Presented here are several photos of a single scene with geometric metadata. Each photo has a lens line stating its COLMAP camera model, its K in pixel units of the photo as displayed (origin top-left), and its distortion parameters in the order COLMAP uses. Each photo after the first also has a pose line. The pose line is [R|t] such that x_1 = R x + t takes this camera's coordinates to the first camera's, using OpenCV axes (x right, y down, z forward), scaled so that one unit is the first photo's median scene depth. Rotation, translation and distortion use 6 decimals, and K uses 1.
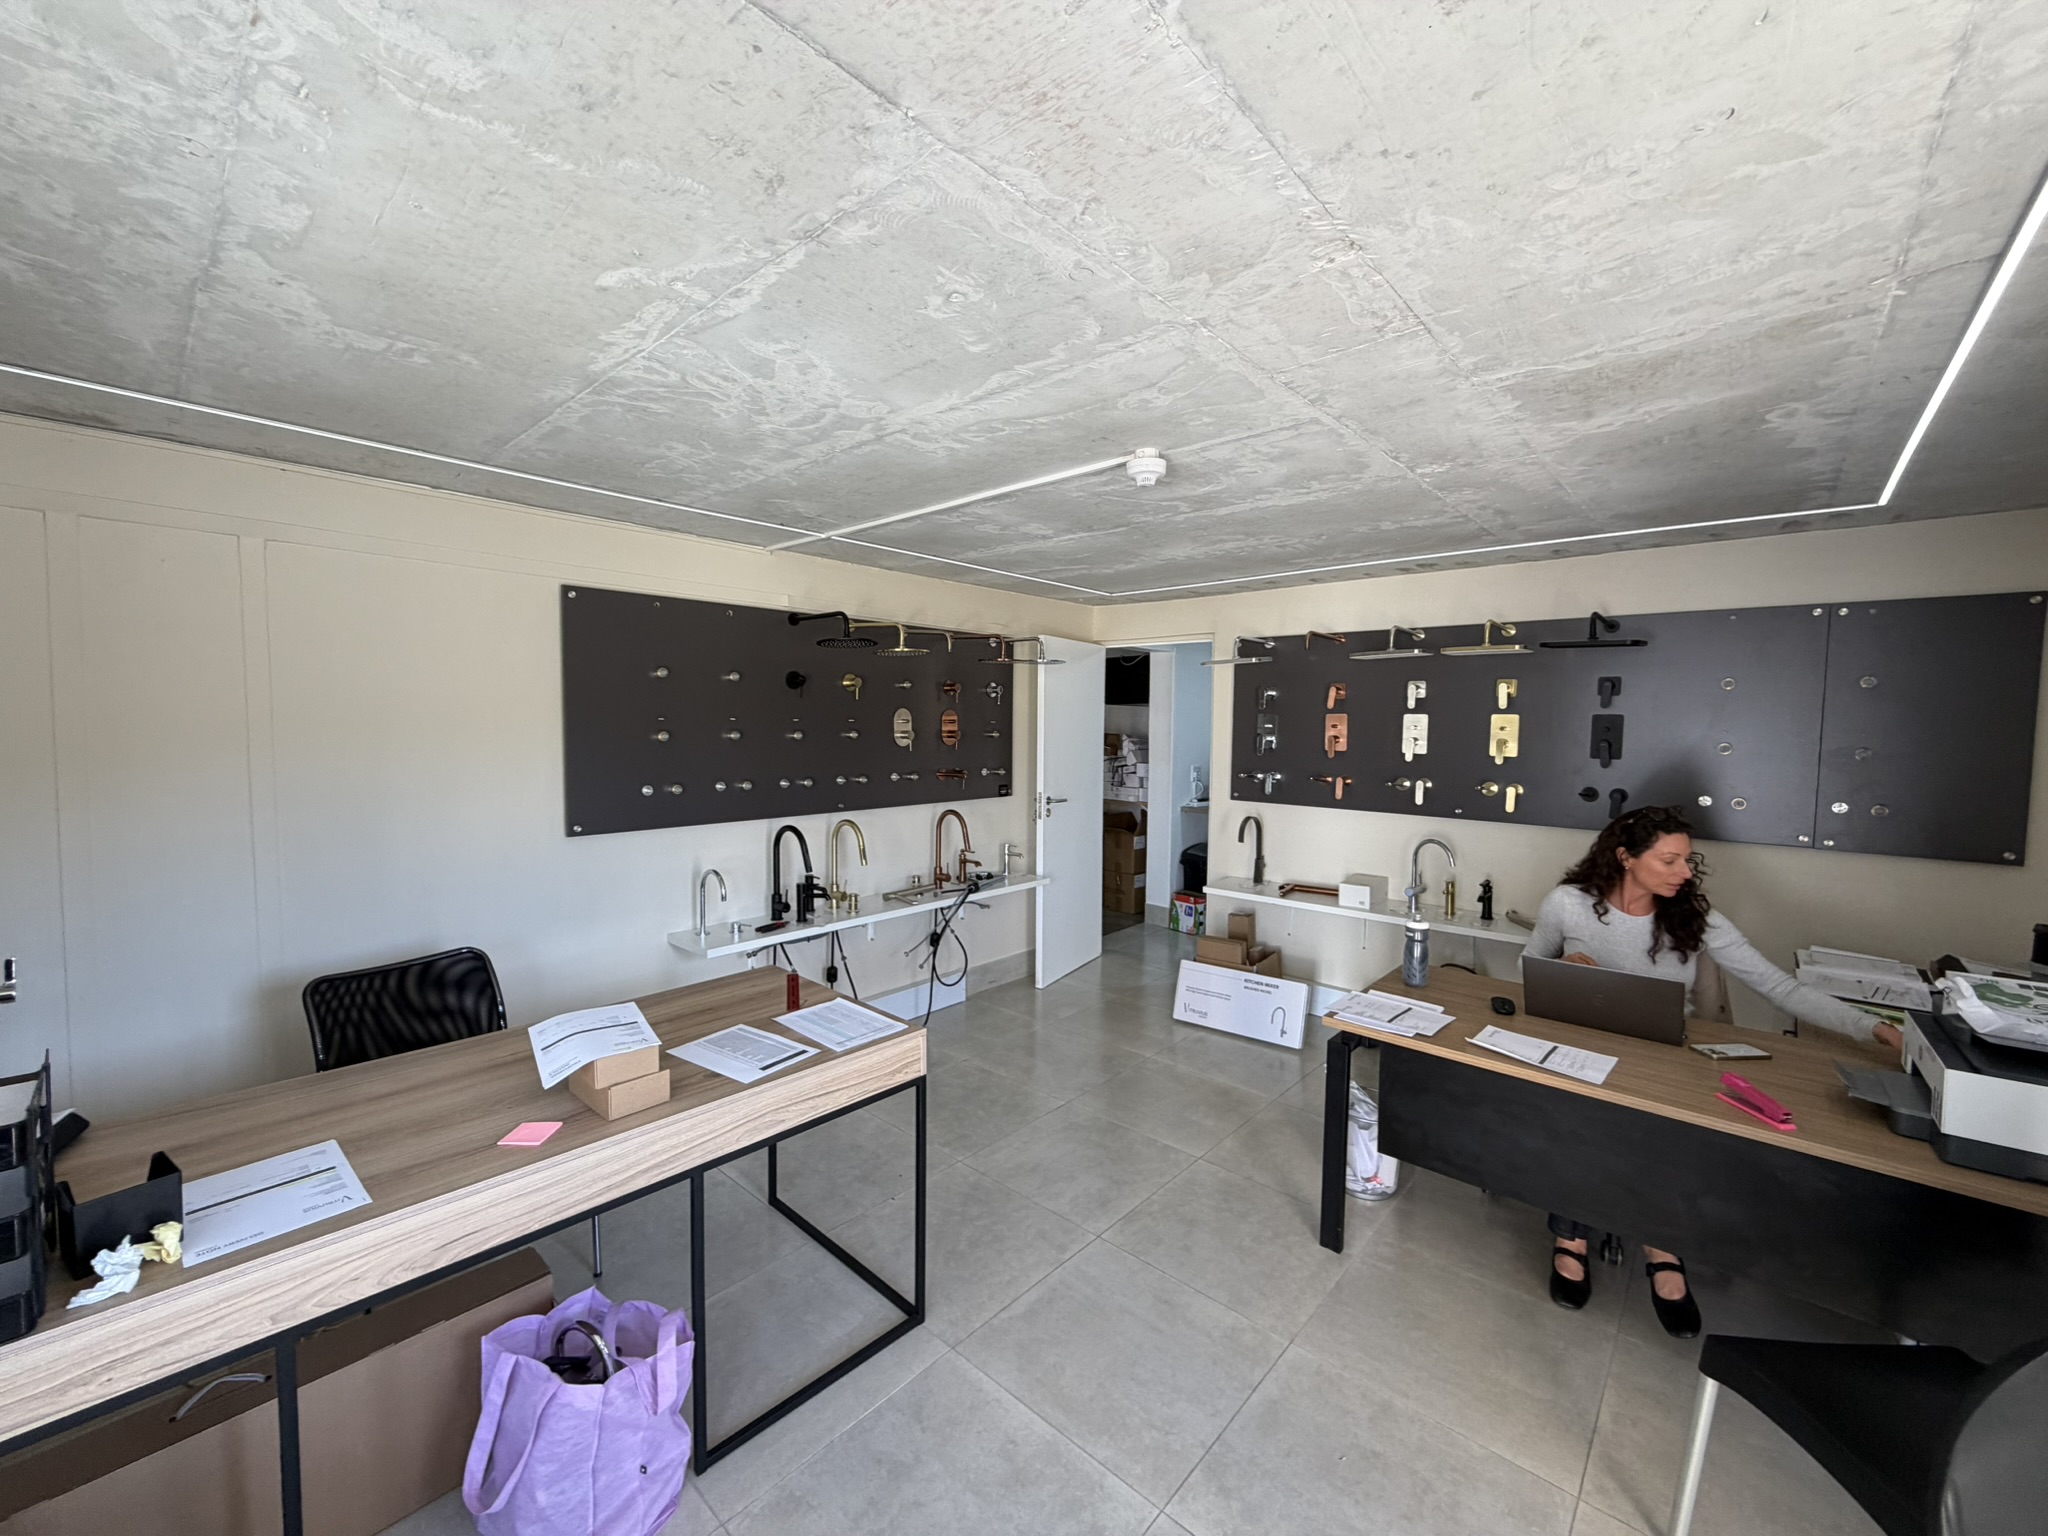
lens RADIAL K [[819.6, 0, 1027.5], [0, 819.6, 762.4], [0, 0, 1]] dist [-0.000366, 0.000297]
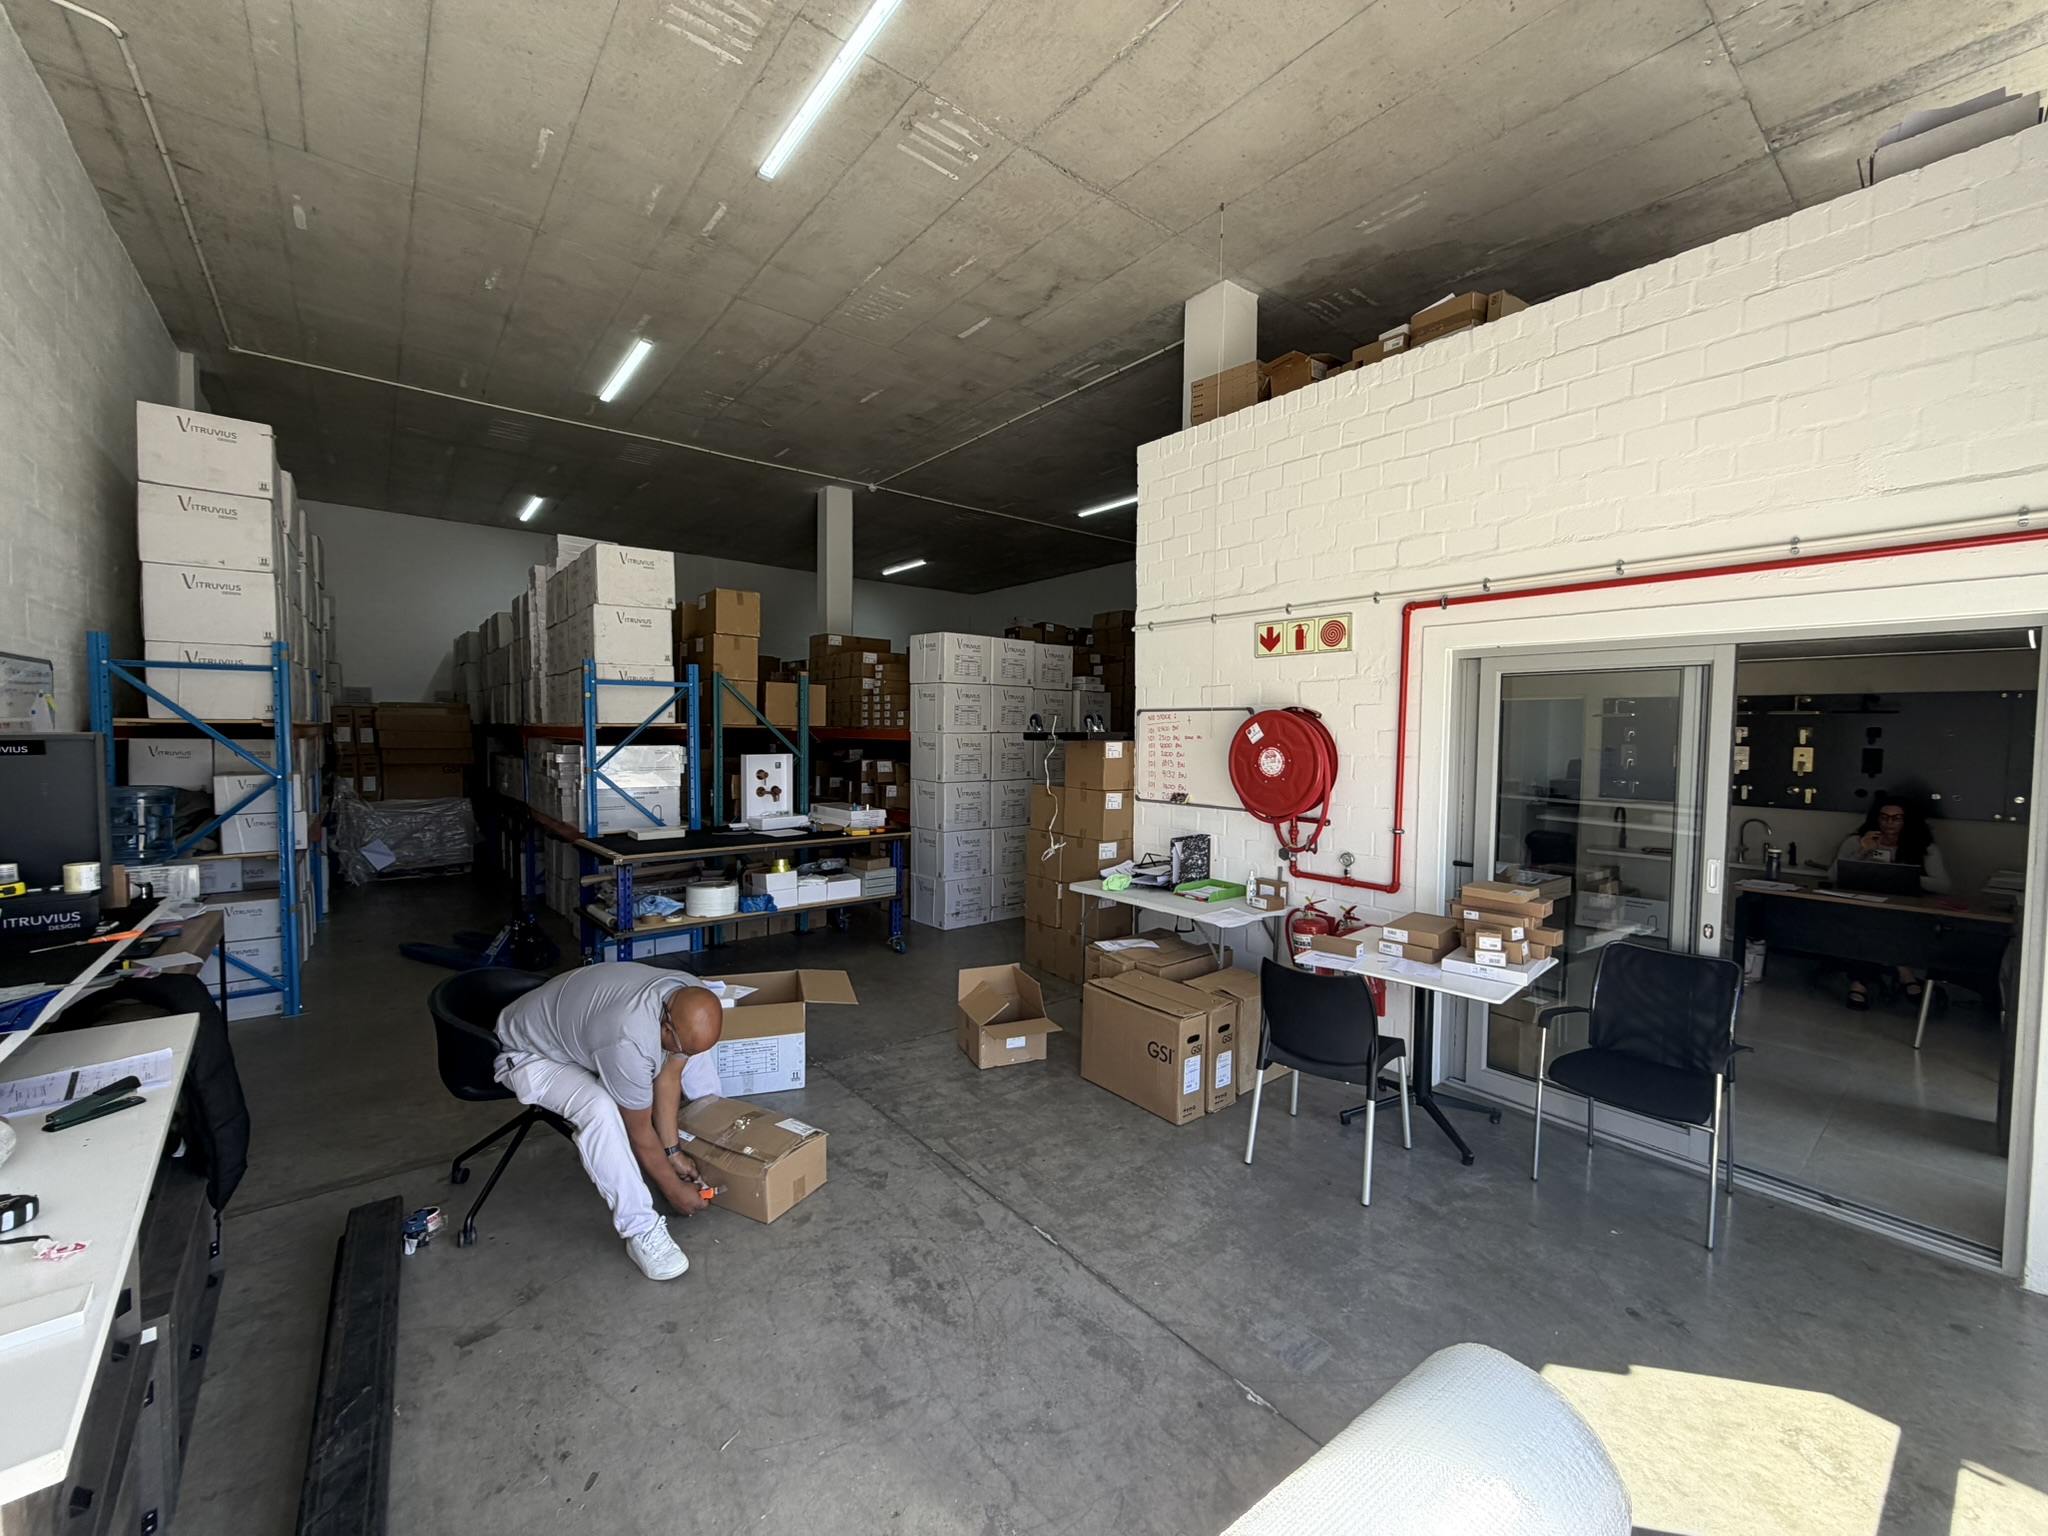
lens RADIAL K [[819.6, 0, 1029.6], [0, 819.6, 766.6], [0, 0, 1]] dist [-0.000366, 0.000297]
pose [[0.987556, 0.005990, -0.157157, -0.799589], [-0.007964, 0.999897, -0.011933, 0.016450], [0.157069, 0.013036, 0.987502, -1.018762]]
